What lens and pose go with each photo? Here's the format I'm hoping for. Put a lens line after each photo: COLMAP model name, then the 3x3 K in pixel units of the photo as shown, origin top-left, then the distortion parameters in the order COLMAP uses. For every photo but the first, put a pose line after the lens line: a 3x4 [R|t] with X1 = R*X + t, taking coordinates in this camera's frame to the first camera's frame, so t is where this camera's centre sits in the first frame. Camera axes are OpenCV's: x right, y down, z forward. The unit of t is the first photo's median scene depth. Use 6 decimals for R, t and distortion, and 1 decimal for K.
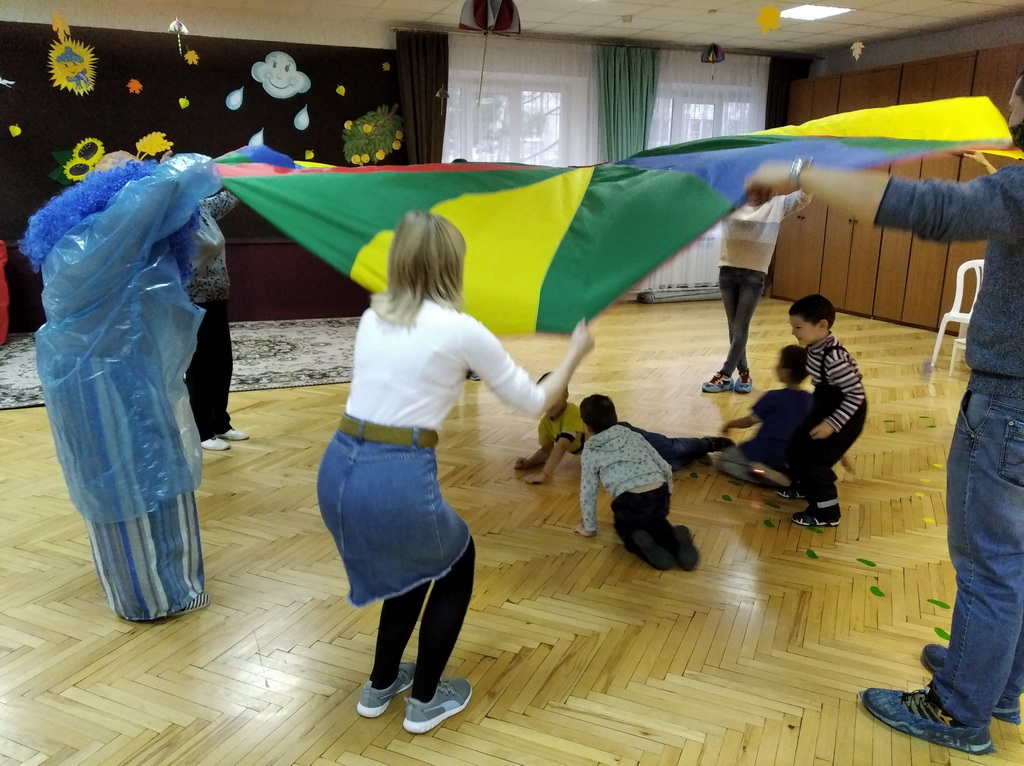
lens RADIAL K [[784.1, 0, 519.0], [0, 784.1, 385.7], [0, 0, 1]] dist [0.027960, -0.047873]
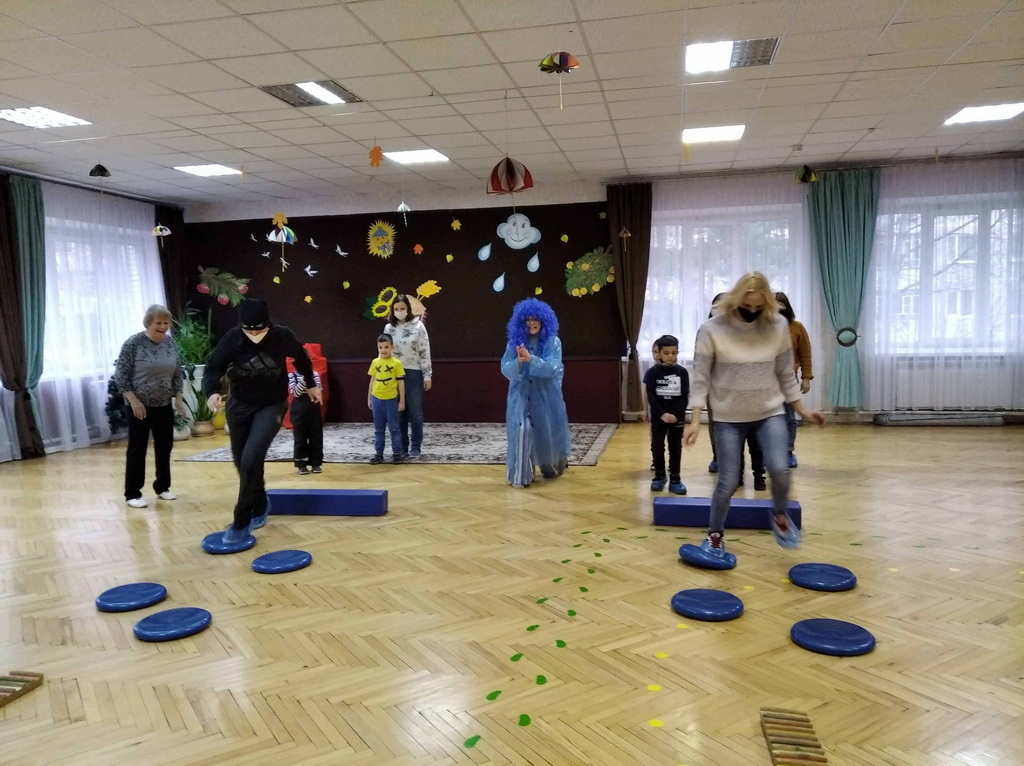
lens RADIAL K [[784.1, 0, 519.0], [0, 784.1, 385.7], [0, 0, 1]] dist [0.027960, -0.047873]
pose [[0.843233, 0.012036, -0.537414, 0.381762], [-0.102123, 0.985129, -0.138174, 0.026282], [0.527759, 0.171396, 0.831922, -0.011384]]
